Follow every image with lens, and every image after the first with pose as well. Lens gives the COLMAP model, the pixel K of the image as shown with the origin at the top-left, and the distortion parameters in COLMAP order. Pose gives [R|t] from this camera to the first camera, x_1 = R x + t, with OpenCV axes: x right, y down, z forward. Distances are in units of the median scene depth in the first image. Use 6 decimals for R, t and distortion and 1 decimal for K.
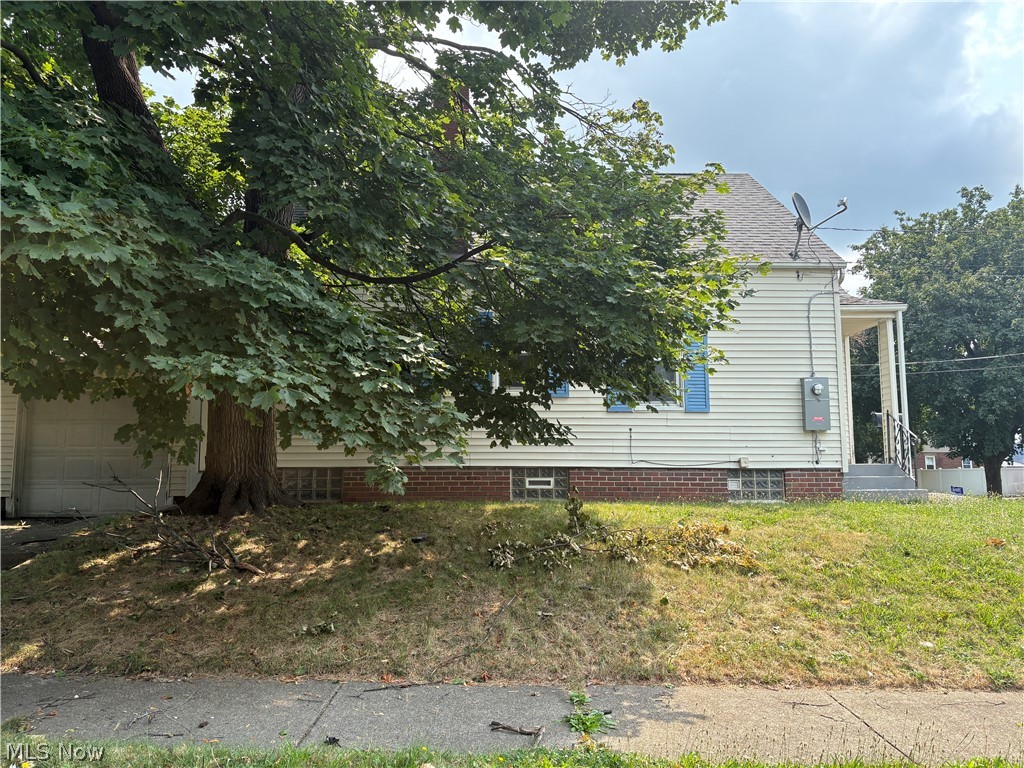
lens RADIAL K [[776.9, 0, 511.6], [0, 776.9, 381.5], [0, 0, 1]] dist [0.011702, 0.002175]
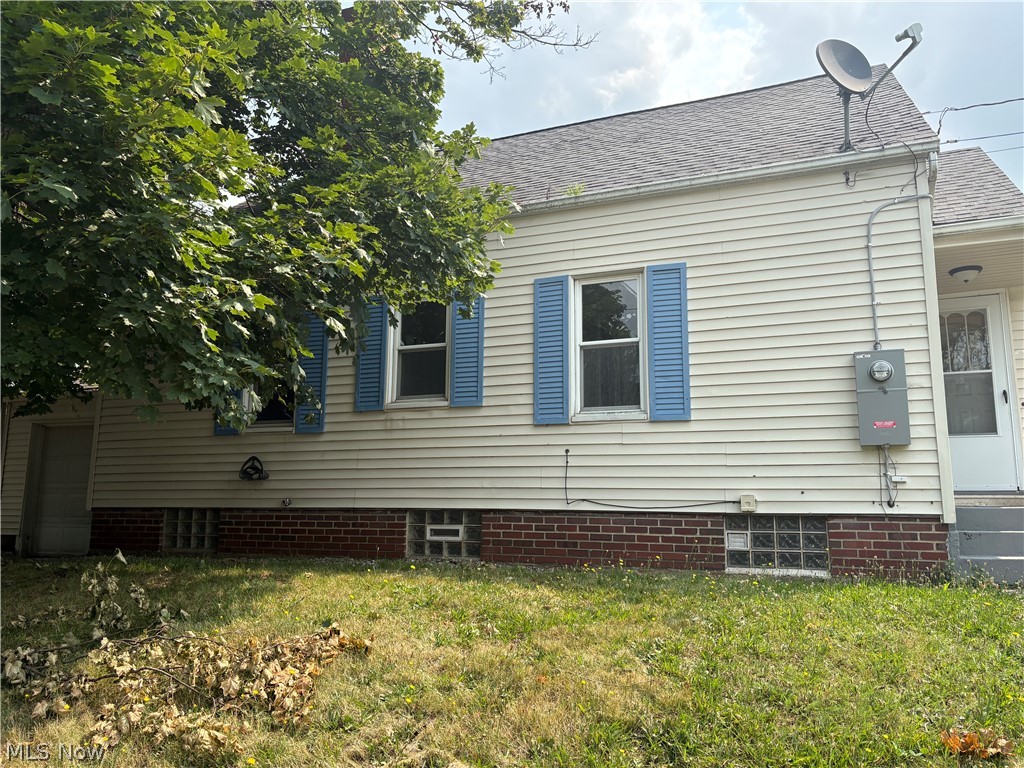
lens RADIAL K [[776.9, 0, 512.3], [0, 776.9, 386.1], [0, 0, 1]] dist [0.011702, 0.002175]
pose [[0.919471, -0.055385, -0.389237, 0.365817], [0.039463, 0.998029, -0.048790, 0.037075], [0.391172, 0.029501, 0.919845, 0.385681]]
